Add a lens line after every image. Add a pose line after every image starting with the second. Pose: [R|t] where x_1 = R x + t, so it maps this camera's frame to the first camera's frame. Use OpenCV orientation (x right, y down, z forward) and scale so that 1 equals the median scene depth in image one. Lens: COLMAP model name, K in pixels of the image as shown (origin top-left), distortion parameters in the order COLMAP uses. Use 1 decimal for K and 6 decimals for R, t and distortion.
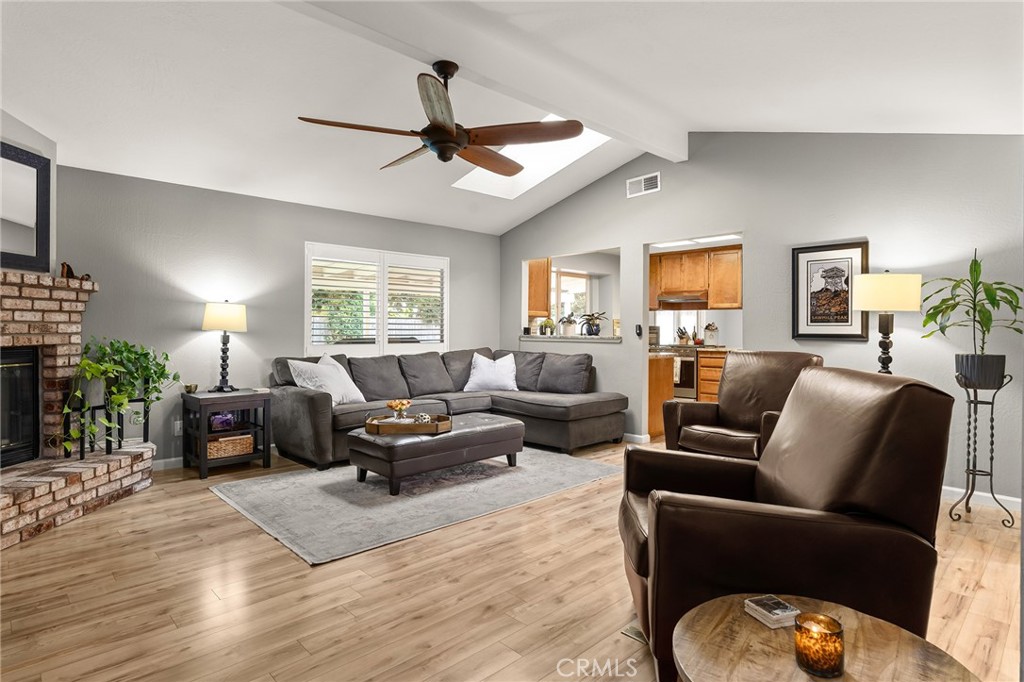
lens RADIAL K [[550.9, 0, 510.0], [0, 550.9, 331.5], [0, 0, 1]] dist [-0.002519, -0.000809]
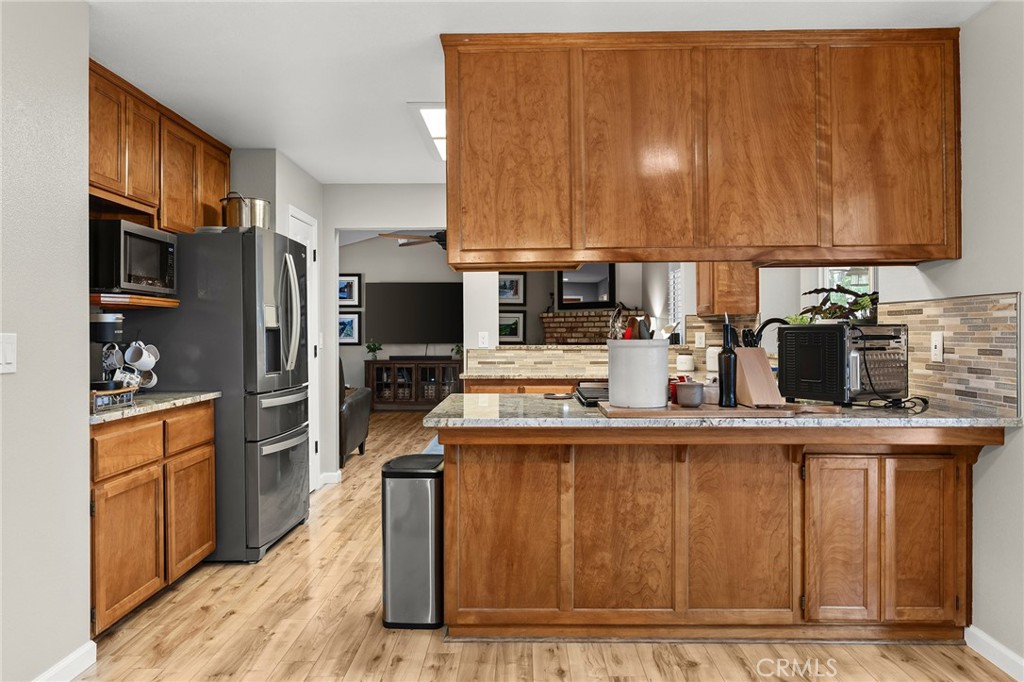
lens RADIAL K [[757.0, 0, 512.0], [0, 757.0, 341.0], [0, 0, 1]] dist [-0.000486, 0.000398]
pose [[-0.701579, 0.006778, -0.712560, 1.435131], [-0.001229, 0.999942, 0.010722, -0.012764], [0.712591, 0.008397, -0.701529, 2.686821]]
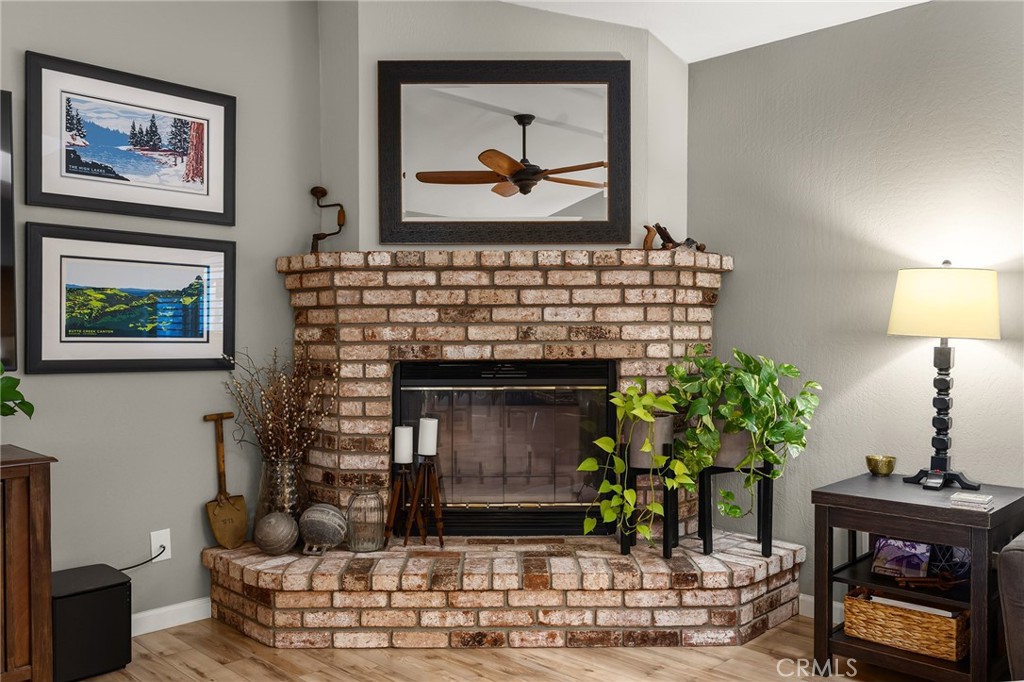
lens RADIAL K [[844.1, 0, 504.6], [0, 844.1, 345.0], [0, 0, 1]] dist [0.000340, 0.000936]
pose [[0.028569, 0.014668, -0.999484, 0.118401], [-0.000092, 0.999892, 0.014671, -0.005408], [0.999592, -0.000327, 0.028567, 0.820693]]
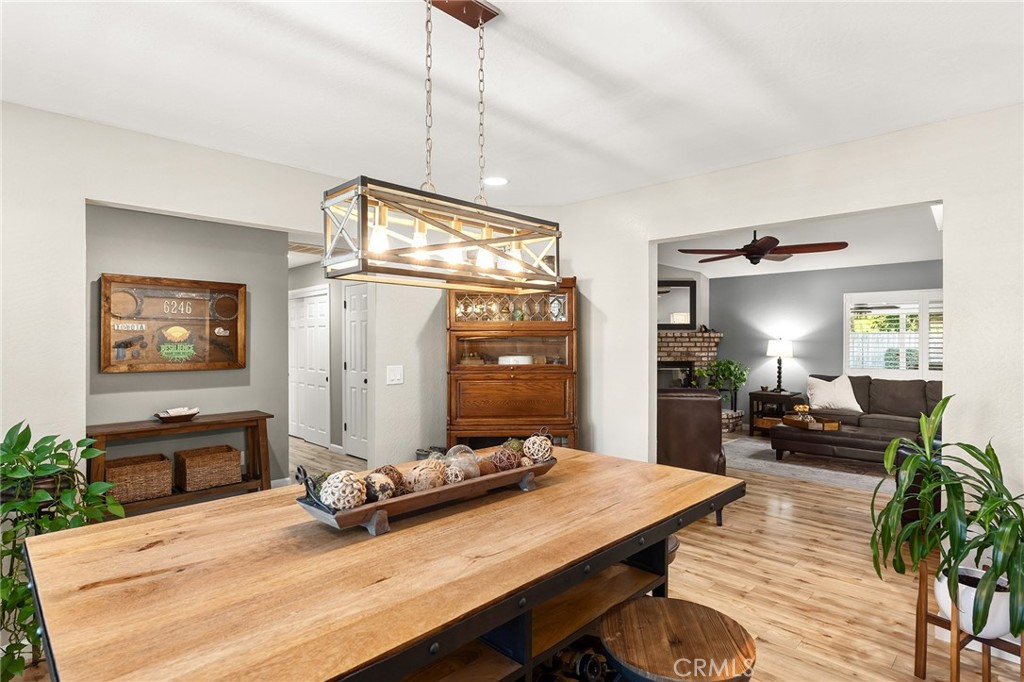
lens RADIAL K [[536.3, 0, 514.2], [0, 536.3, 335.6], [0, 0, 1]] dist [-0.000115, -0.000303]
pose [[0.033358, -0.011899, -0.999373, 1.380426], [-0.005139, 0.999914, -0.012077, -0.050984], [0.999430, 0.005538, 0.033294, 0.157685]]
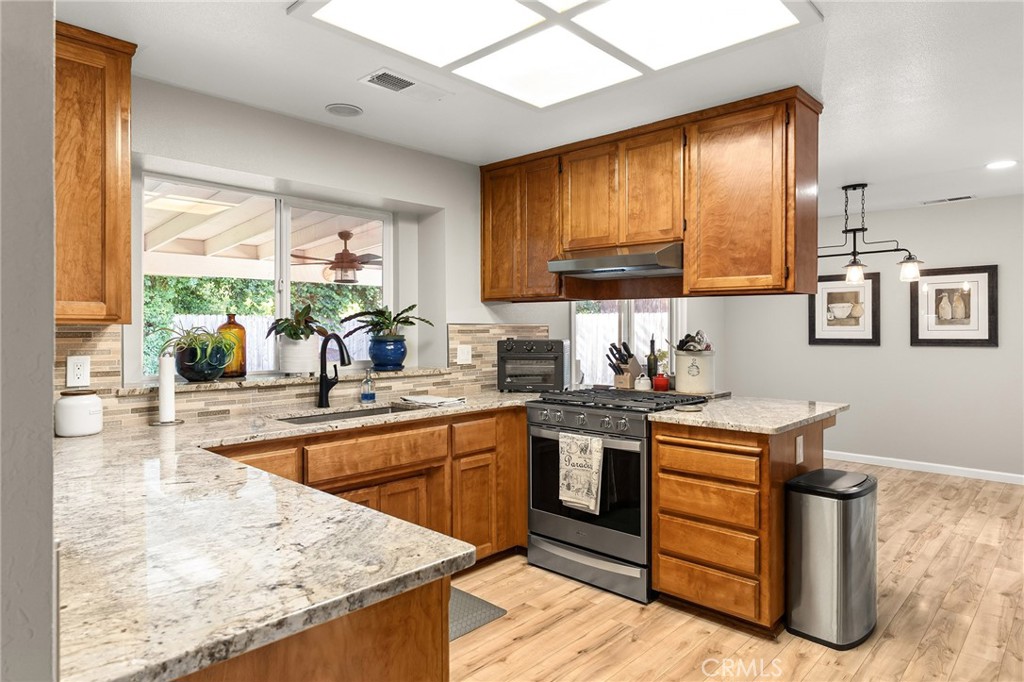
lens RADIAL K [[610.4, 0, 512.8], [0, 610.4, 328.8], [0, 0, 1]] dist [0.000963, -0.000200]
pose [[0.998777, -0.004620, 0.049232, 0.499481], [0.004646, 0.999989, -0.000426, -0.040970], [-0.049229, 0.000654, 0.998787, 1.330061]]
